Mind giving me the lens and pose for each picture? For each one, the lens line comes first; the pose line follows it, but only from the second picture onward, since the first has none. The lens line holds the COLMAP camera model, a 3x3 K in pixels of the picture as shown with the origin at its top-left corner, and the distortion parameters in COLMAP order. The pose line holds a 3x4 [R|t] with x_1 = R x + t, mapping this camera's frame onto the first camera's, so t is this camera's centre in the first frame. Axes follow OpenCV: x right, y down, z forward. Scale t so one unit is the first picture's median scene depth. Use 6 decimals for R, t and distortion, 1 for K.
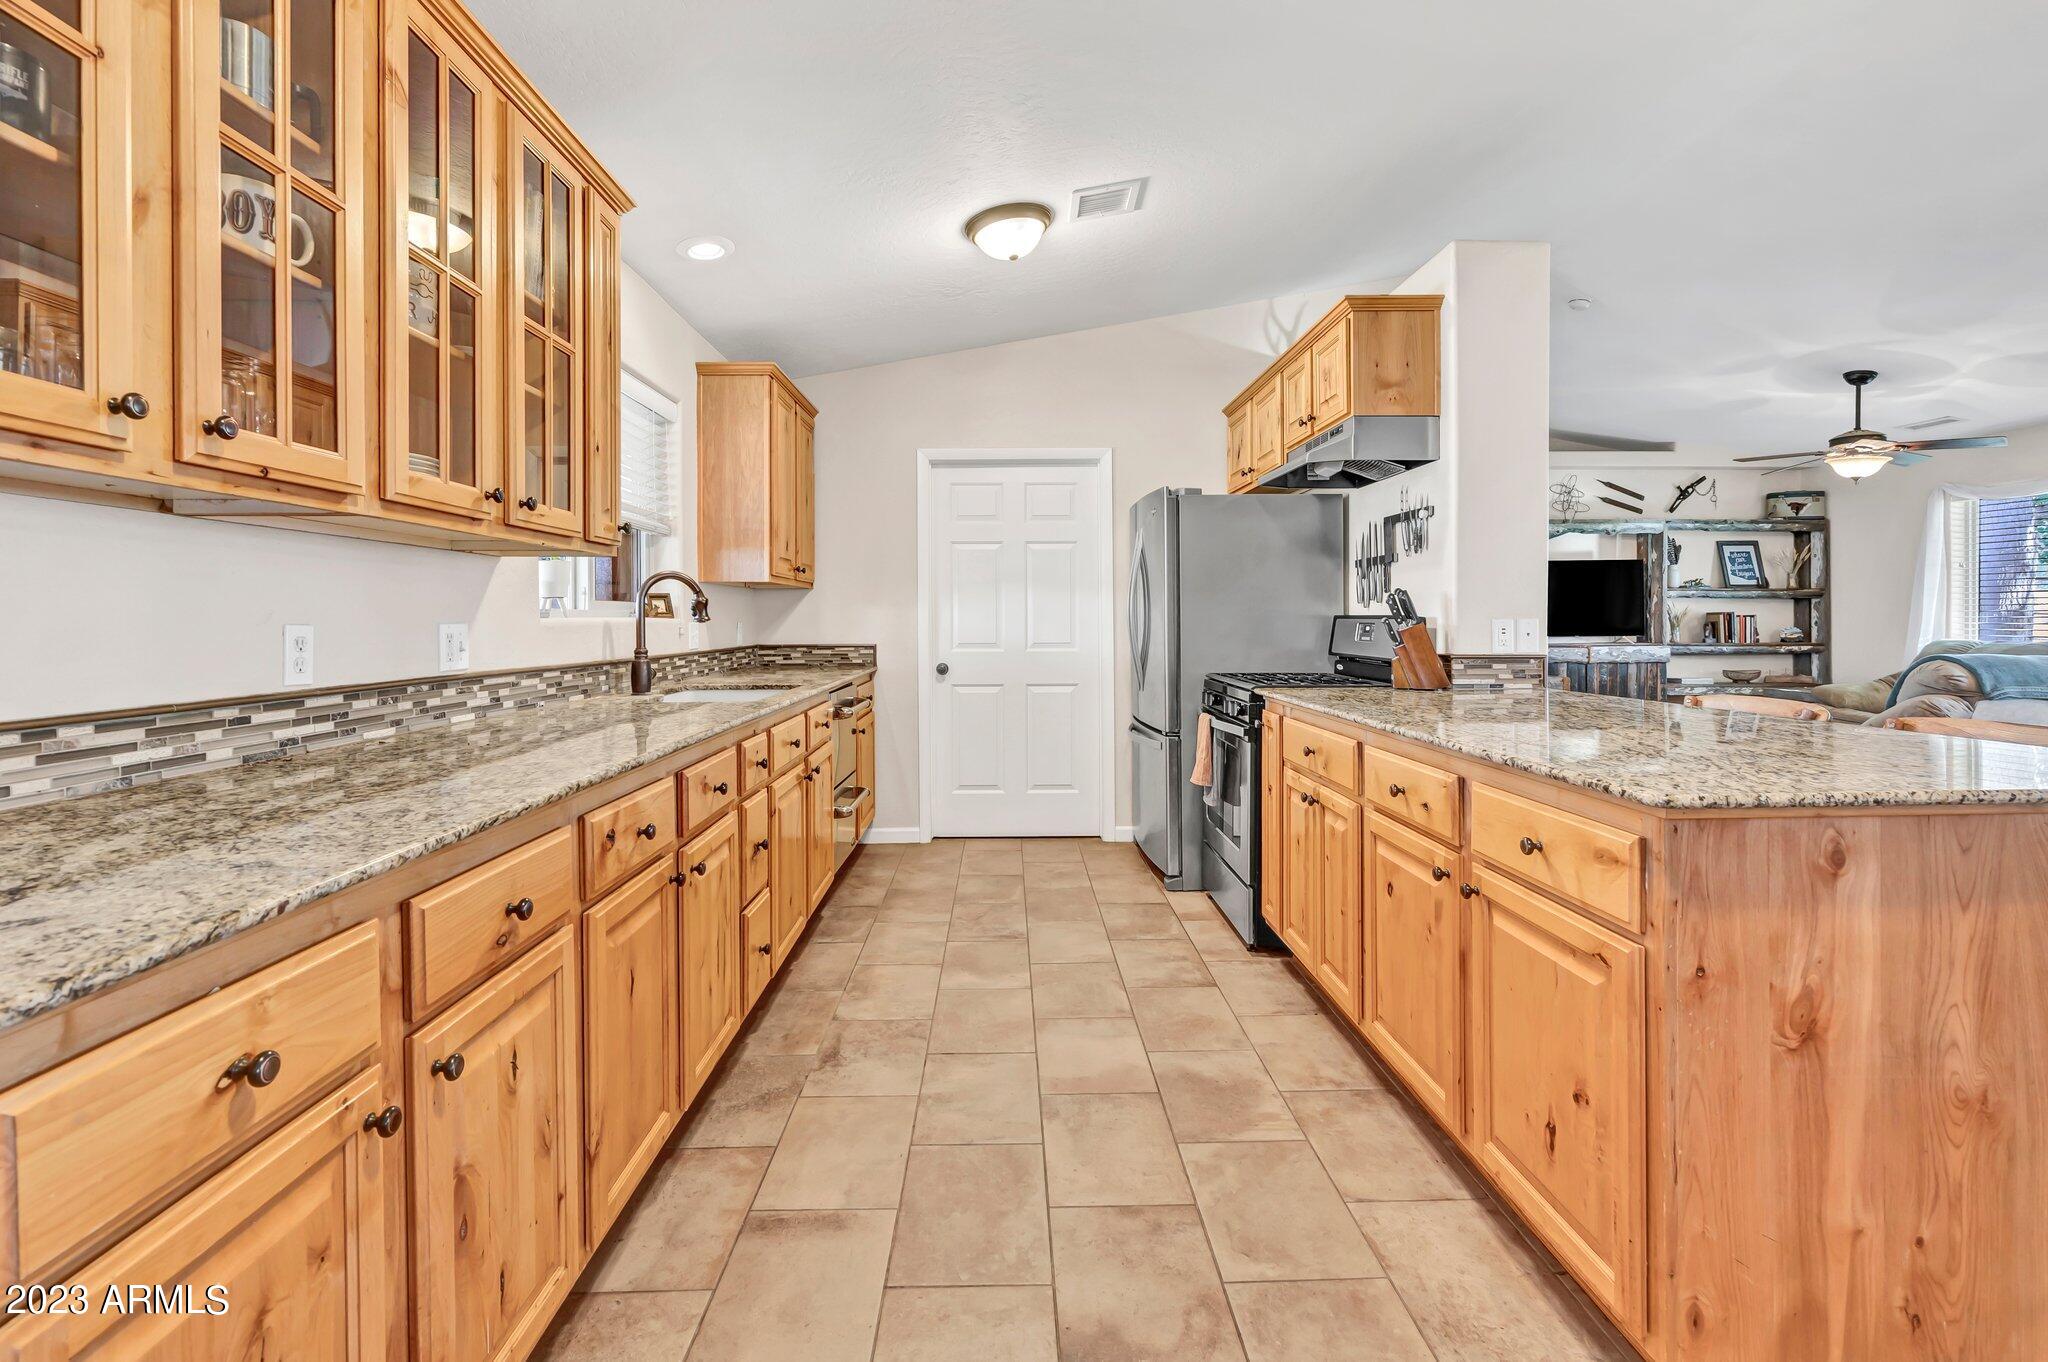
lens RADIAL K [[938.3, 0, 1019.5], [0, 938.3, 624.7], [0, 0, 1]] dist [-0.002312, 0.000164]
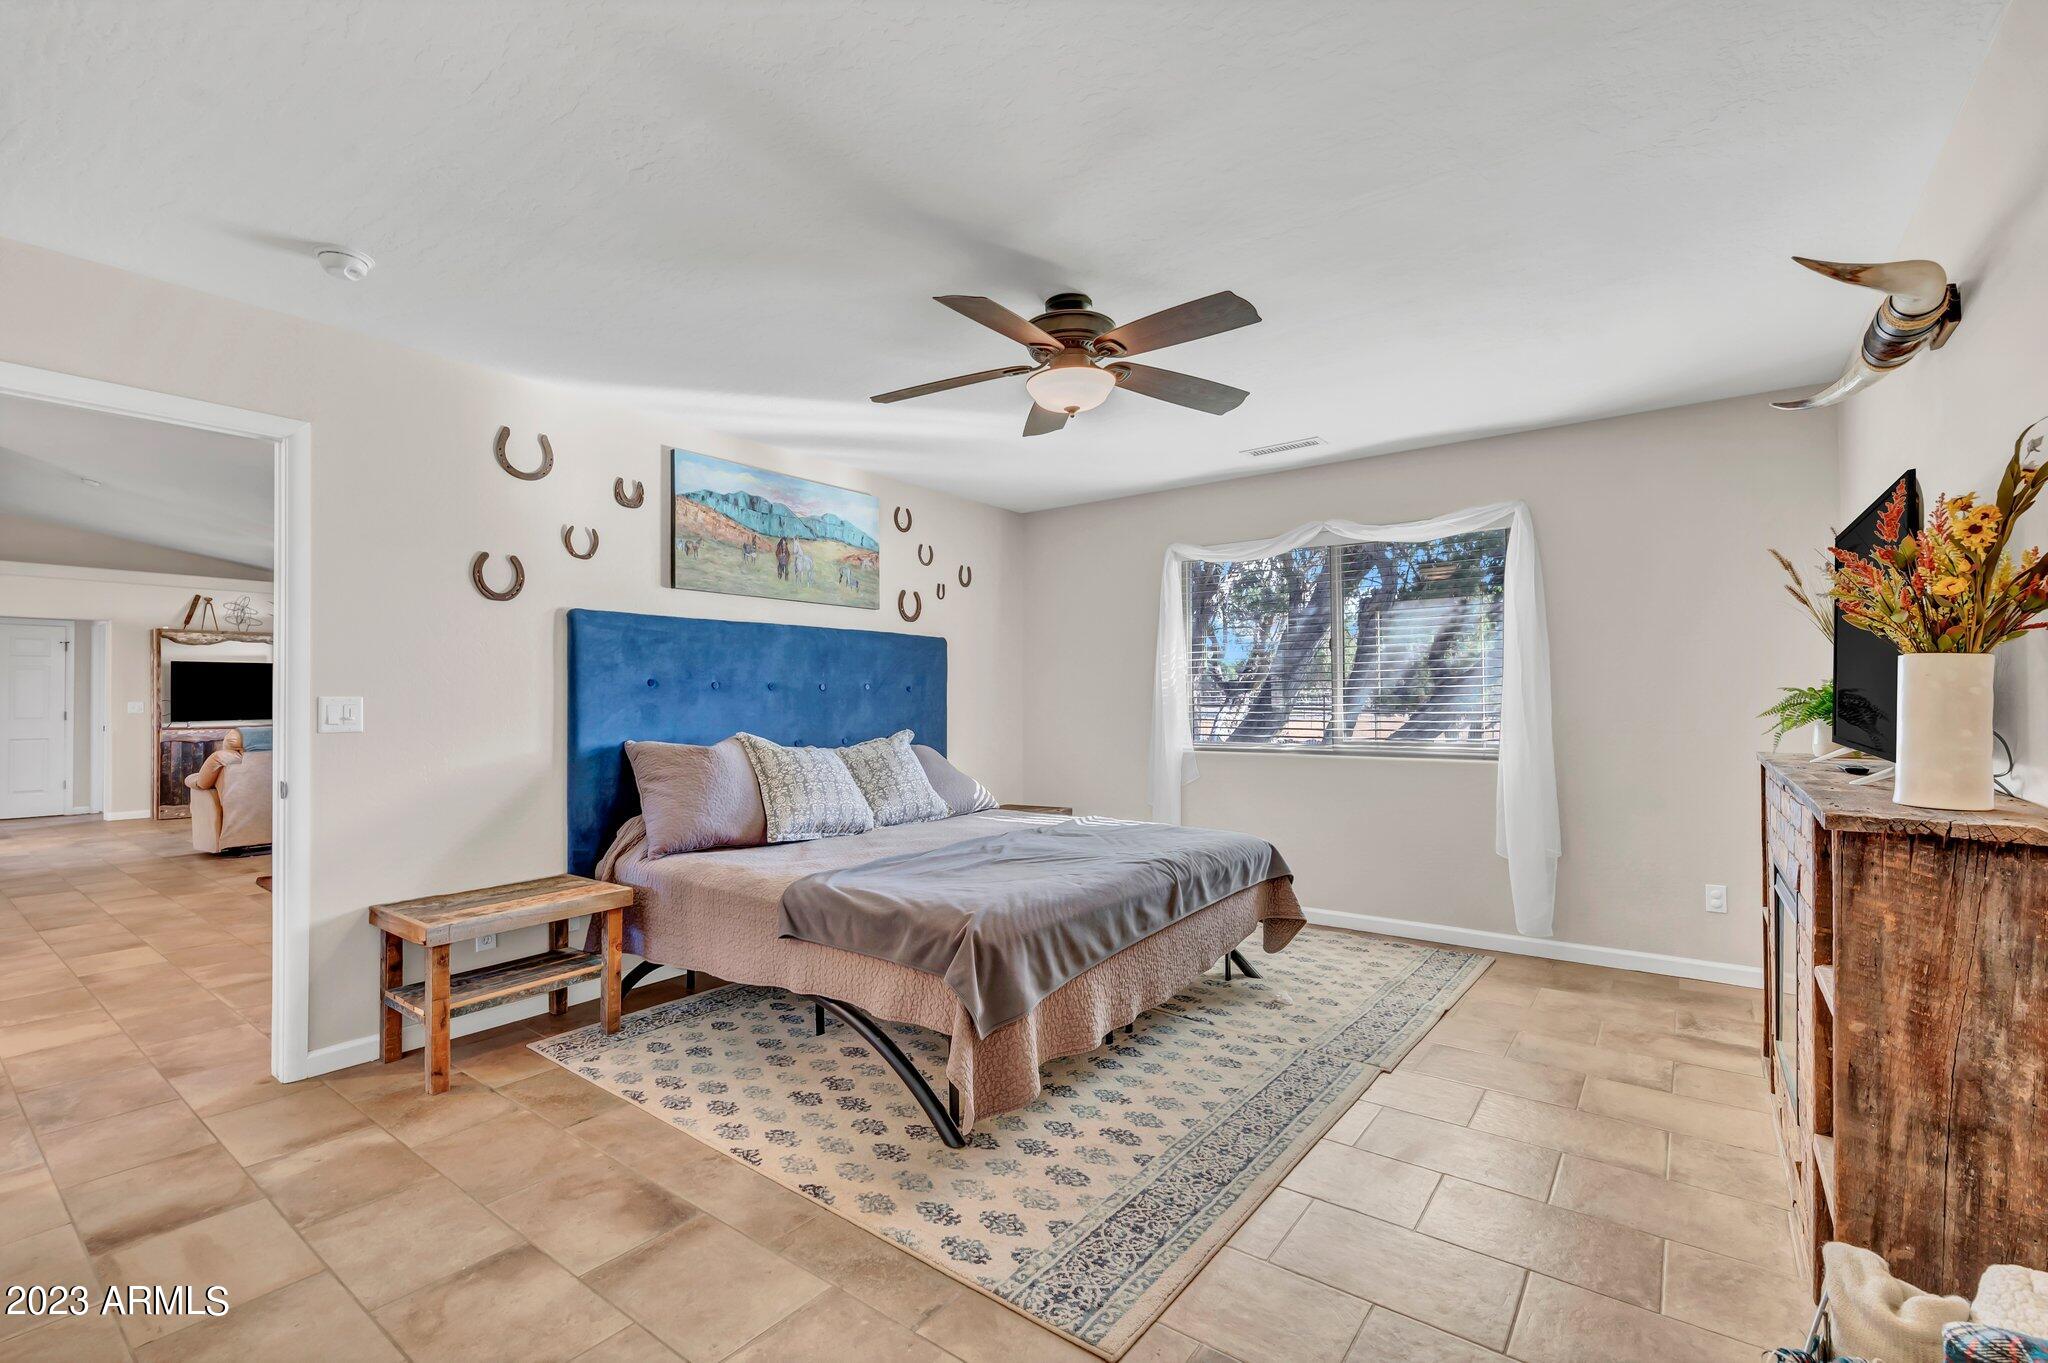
lens RADIAL K [[894.2, 0, 1015.5], [0, 894.2, 703.0], [0, 0, 1]] dist [-0.003207, 0.000044]
pose [[0.617786, 0.011082, 0.786268, 0.688187], [-0.000903, 0.999910, -0.013383, 0.008196], [-0.786346, 0.007558, 0.617741, -1.497072]]
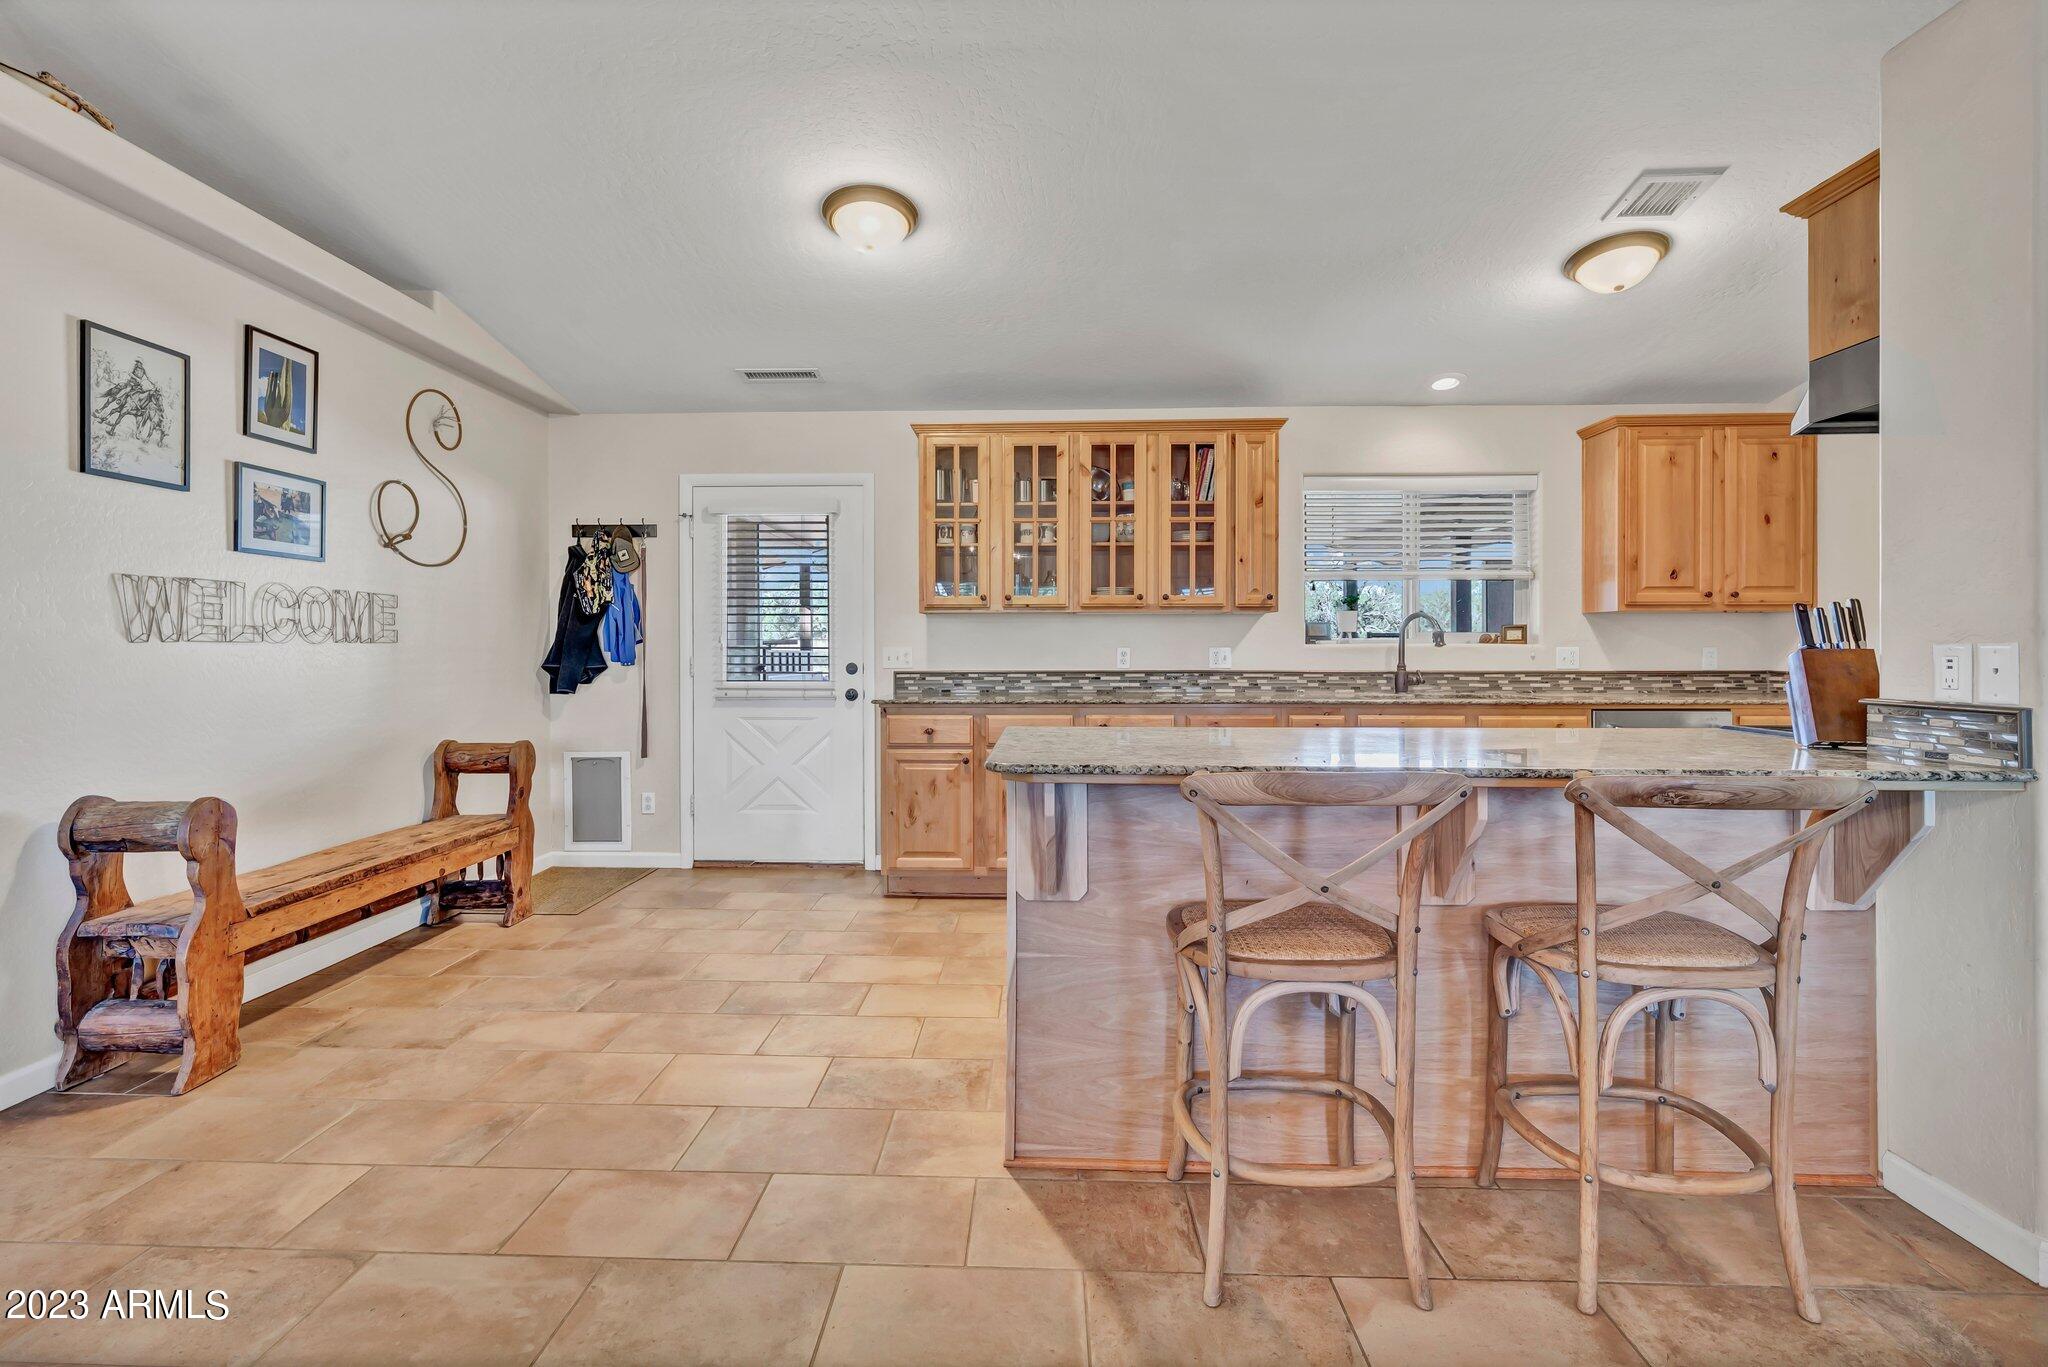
lens RADIAL K [[935.4, 0, 1007.1], [0, 935.4, 652.3], [0, 0, 1]] dist [0.007947, -0.001145]
pose [[-0.062817, 0.006885, -0.998001, 1.116215], [-0.003585, 0.999968, 0.007124, -0.001977], [0.998019, 0.004025, -0.062791, 0.444958]]
